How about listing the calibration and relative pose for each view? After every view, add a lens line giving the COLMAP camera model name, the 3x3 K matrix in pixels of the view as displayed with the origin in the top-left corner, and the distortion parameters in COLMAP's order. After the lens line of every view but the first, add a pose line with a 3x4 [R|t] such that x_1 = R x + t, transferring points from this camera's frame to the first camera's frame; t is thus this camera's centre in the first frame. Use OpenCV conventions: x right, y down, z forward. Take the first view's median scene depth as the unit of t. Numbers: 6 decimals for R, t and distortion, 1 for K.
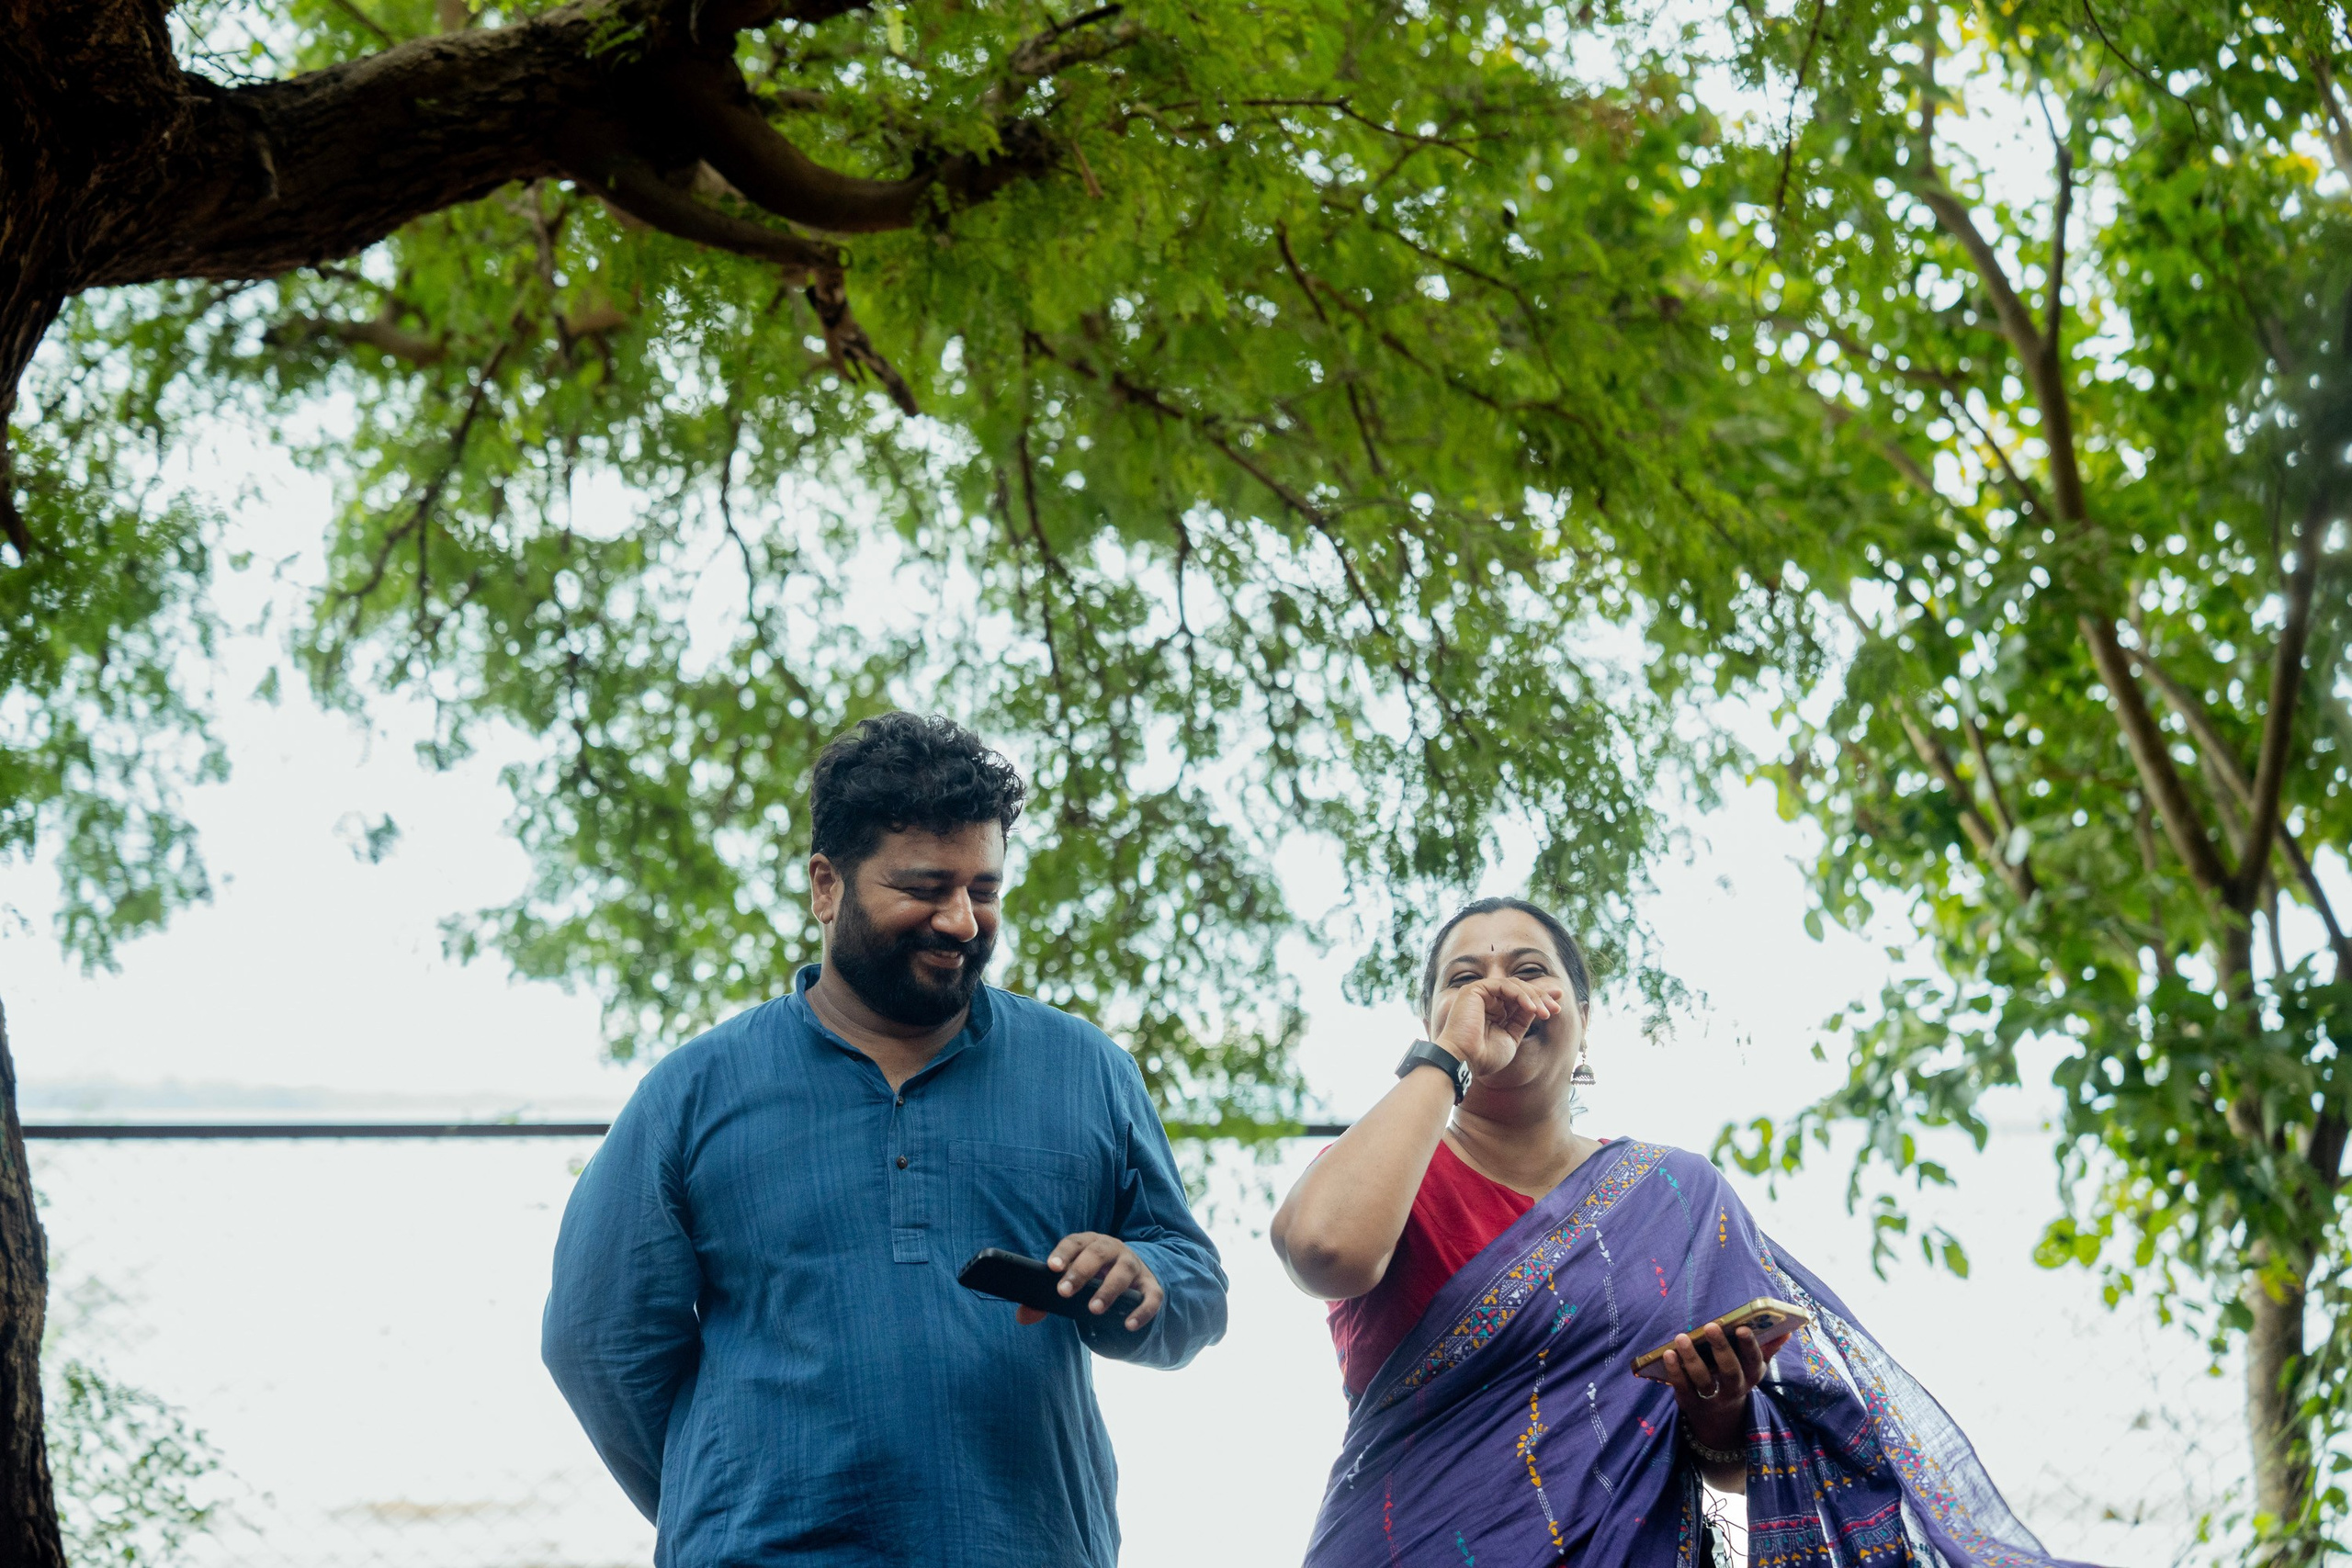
lens RADIAL K [[4576.8, 0, 1163.6], [0, 4576.8, 781.9], [0, 0, 1]] dist [0.371091, 0.000000]
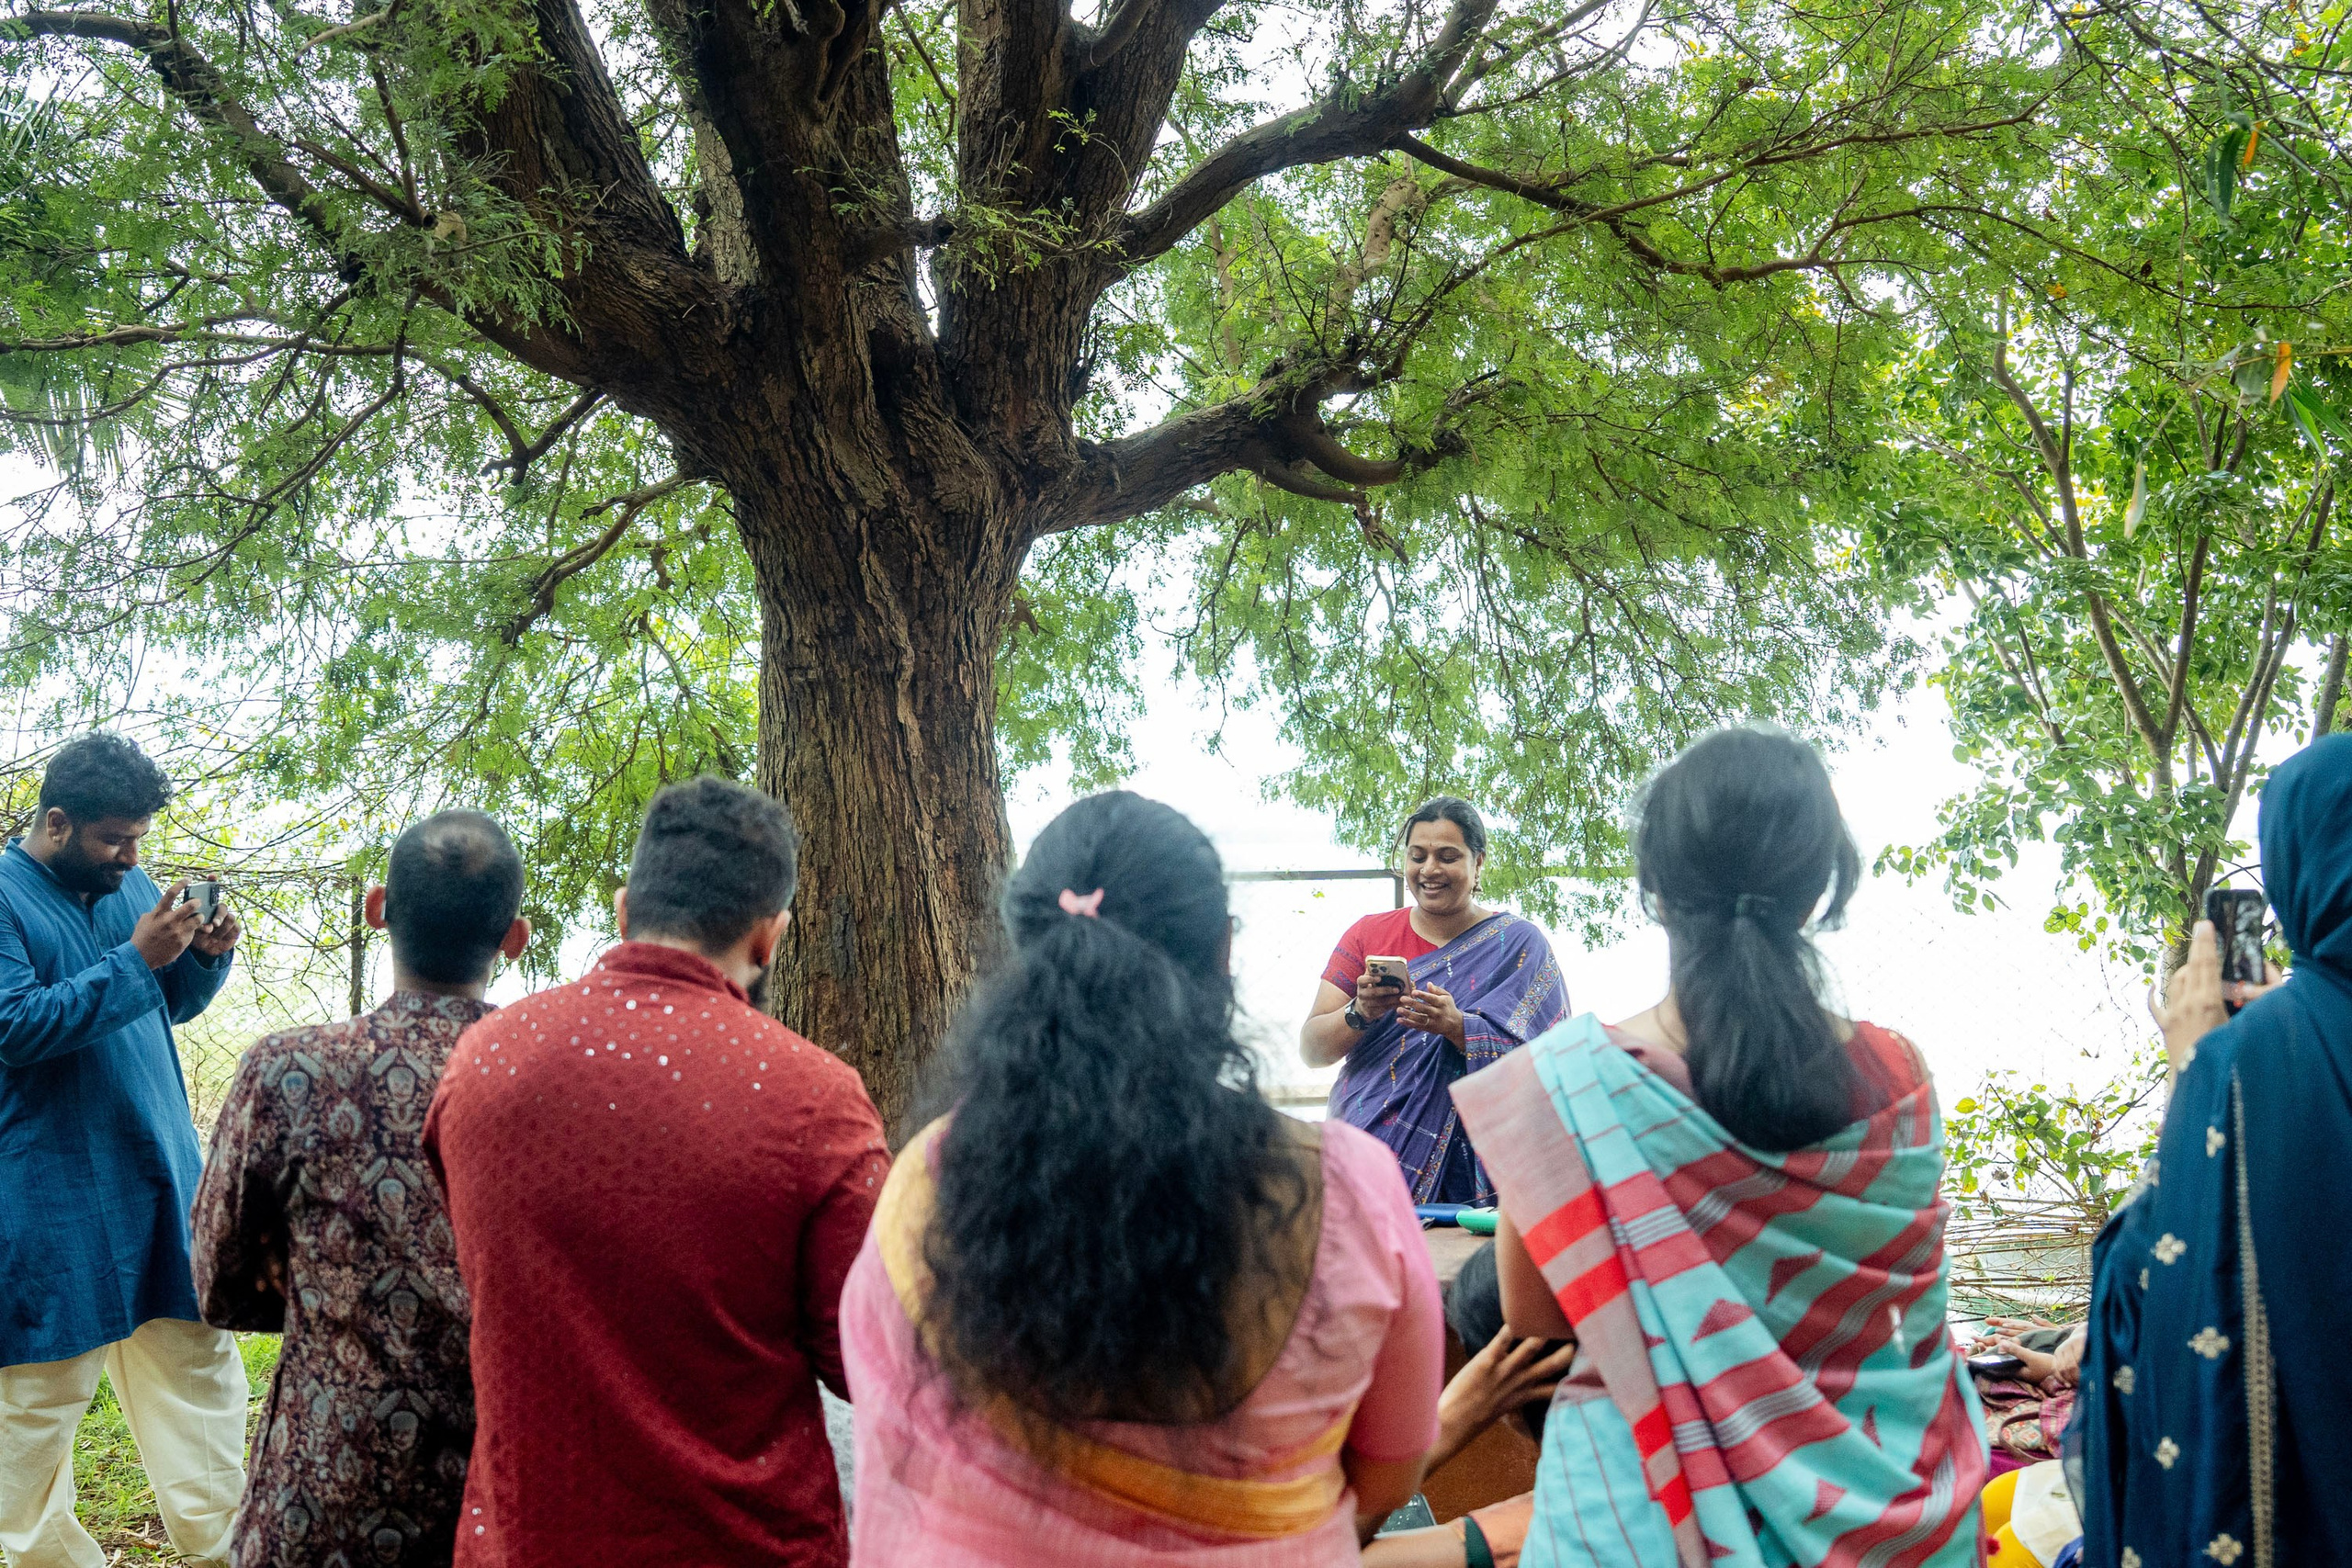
lens RADIAL K [[2497.4, 0, 1156.7], [0, 2497.4, 784.9], [0, 0, 1]] dist [-0.091712, 0.000000]
pose [[0.974477, -0.020241, -0.223572, 0.058560], [0.031018, 0.998514, 0.044798, -0.019323], [0.222333, -0.050590, 0.973657, -0.121276]]
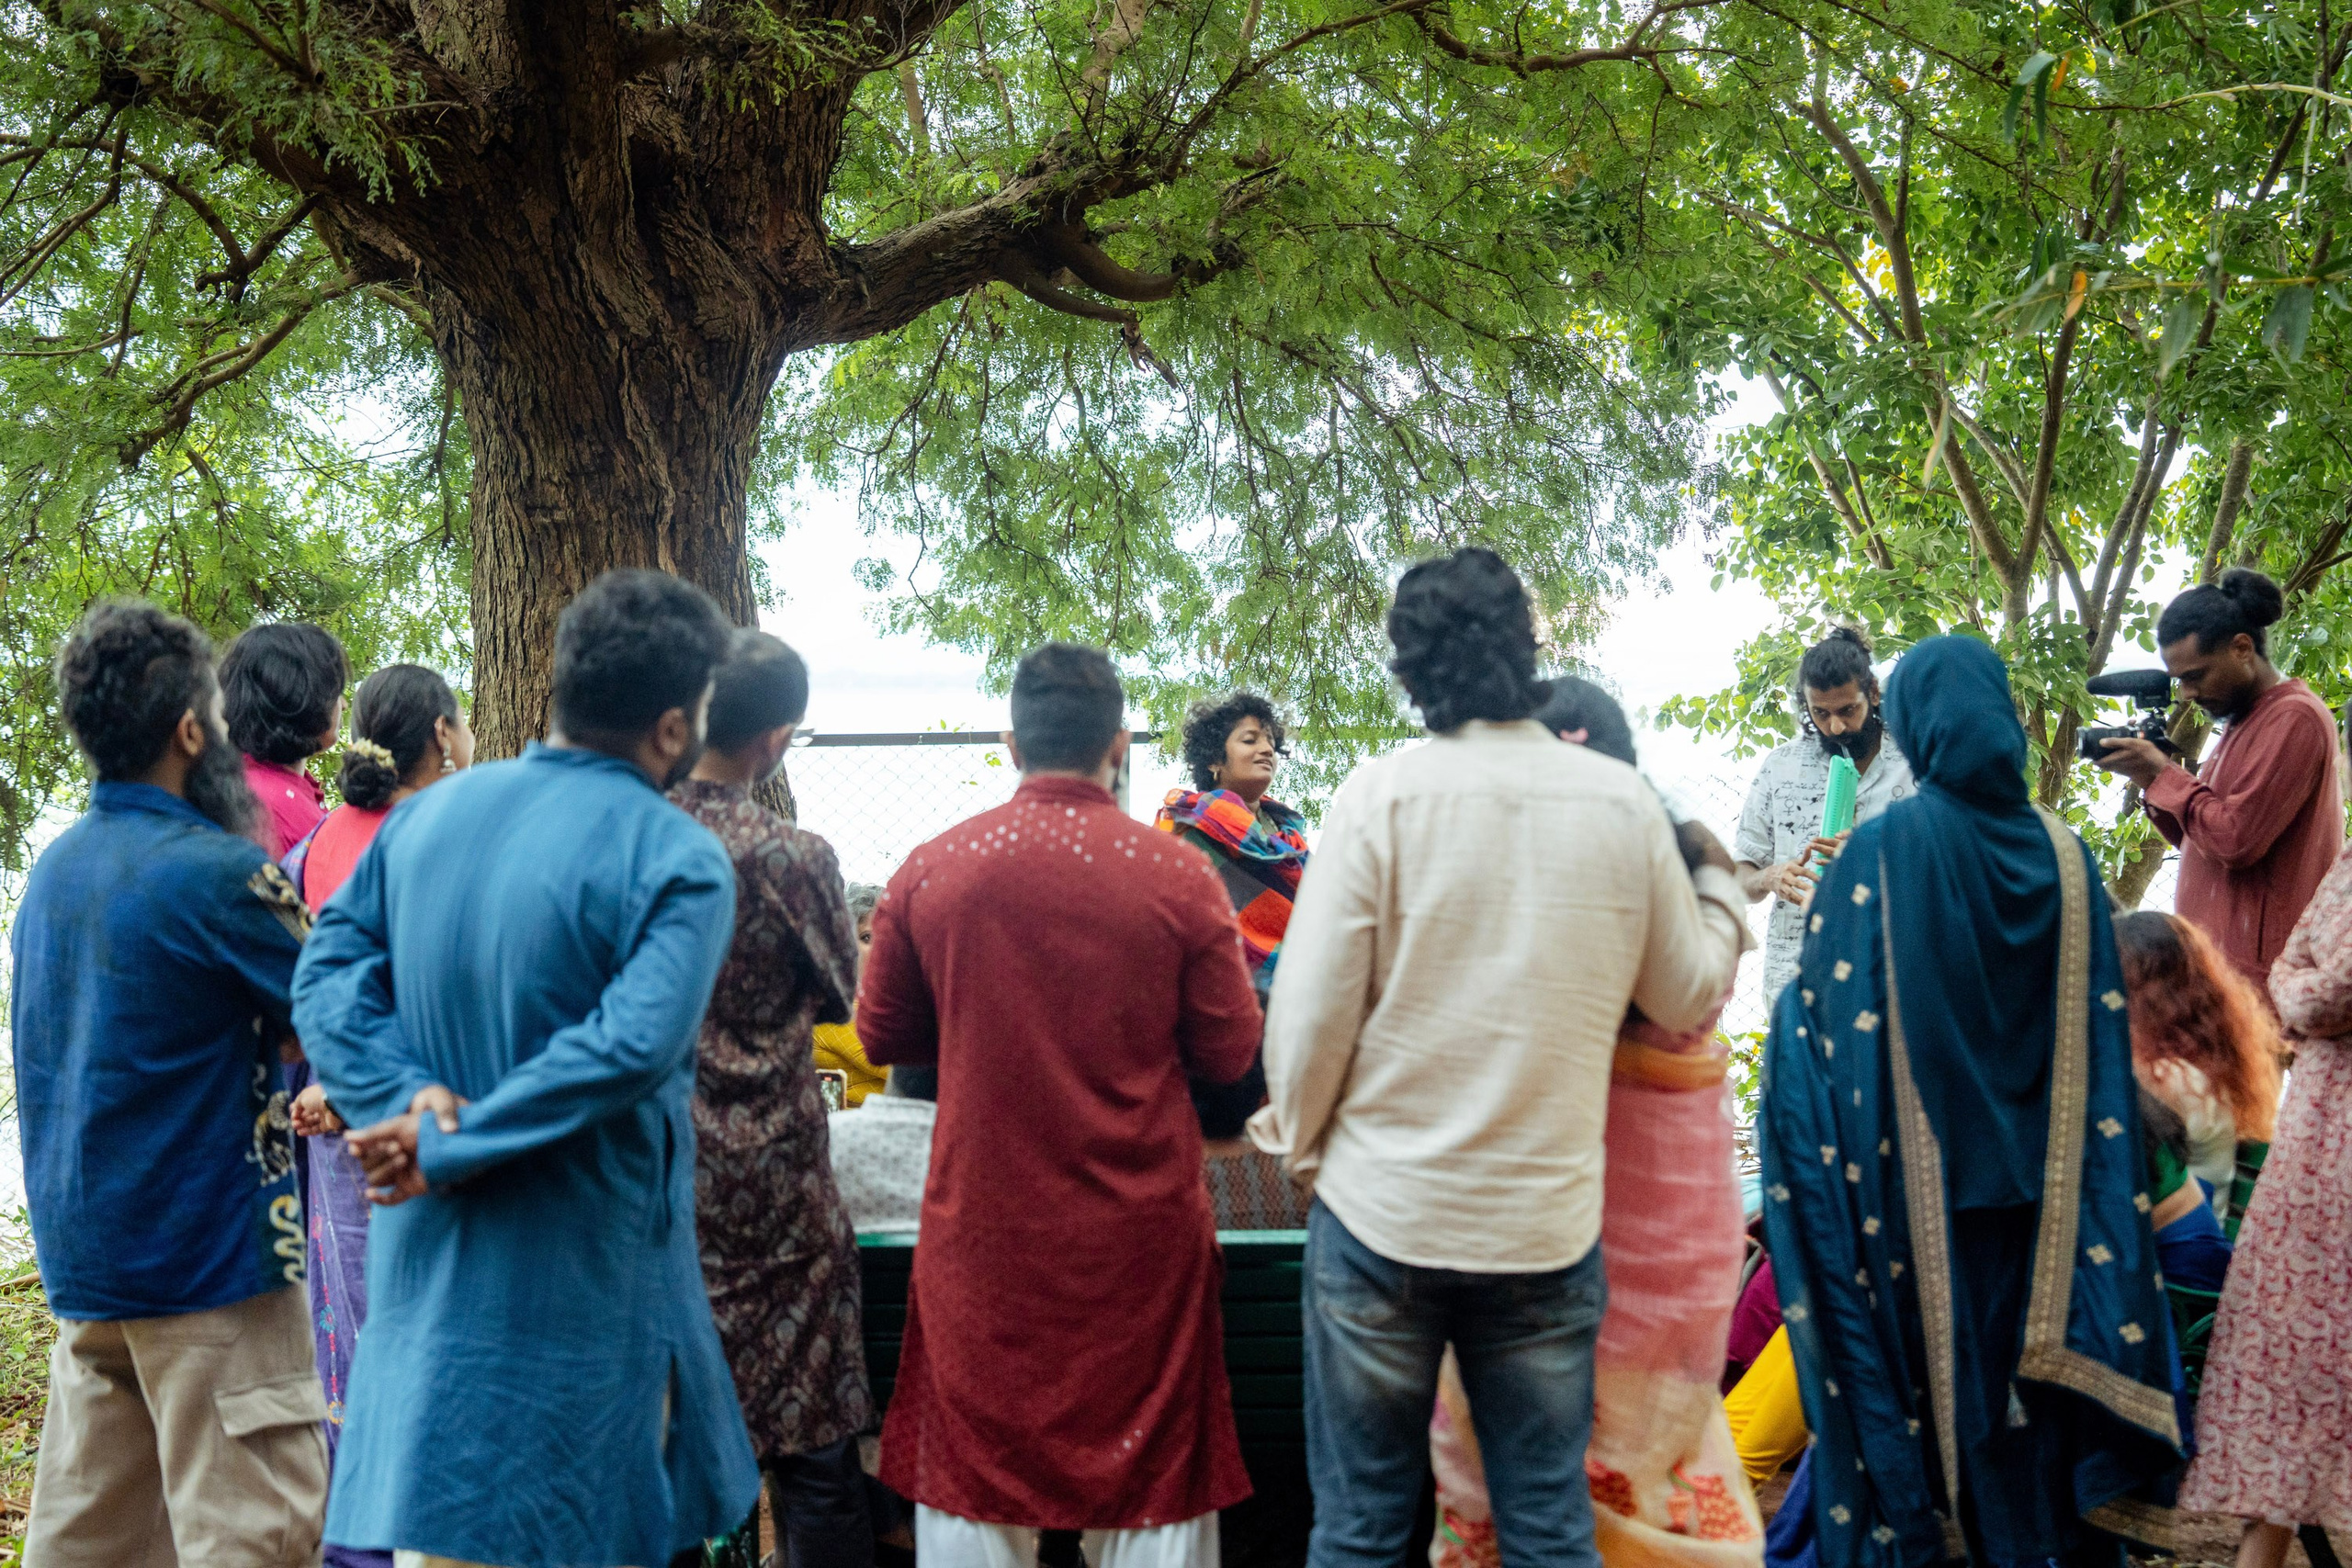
lens RADIAL K [[3926.2, 0, 1179.8], [0, 3926.2, 800.7], [0, 0, 1]] dist [0.009618, 0.000000]
pose [[0.998192, -0.013468, -0.058584, 0.027203], [0.019260, 0.994855, 0.099464, -0.043938], [0.056943, -0.100412, 0.993315, -0.426320]]
